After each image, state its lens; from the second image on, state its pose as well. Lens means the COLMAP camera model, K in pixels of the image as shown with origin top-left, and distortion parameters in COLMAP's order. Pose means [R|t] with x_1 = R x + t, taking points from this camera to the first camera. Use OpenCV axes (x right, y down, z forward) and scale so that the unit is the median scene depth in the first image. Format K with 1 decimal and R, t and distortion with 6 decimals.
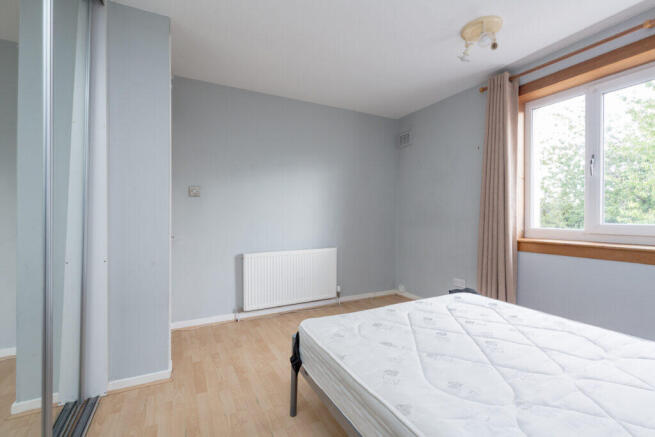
lens RADIAL K [[293.7, 0, 327.5], [0, 293.7, 218.5], [0, 0, 1]] dist [0.000497, -0.000032]
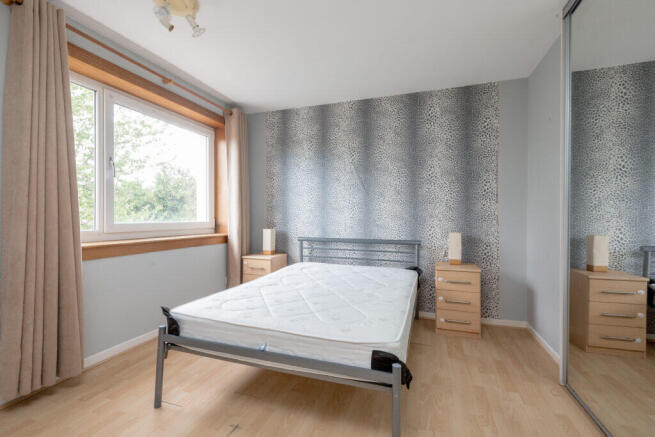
lens RADIAL K [[293.7, 0, 327.5], [0, 293.7, 218.5], [0, 0, 1]] dist [0.000497, -0.000032]
pose [[-0.692016, -0.003699, 0.721873, -0.386694], [0.005661, 0.999928, 0.010550, -0.005761], [-0.721860, 0.011387, -0.691946, 1.185615]]
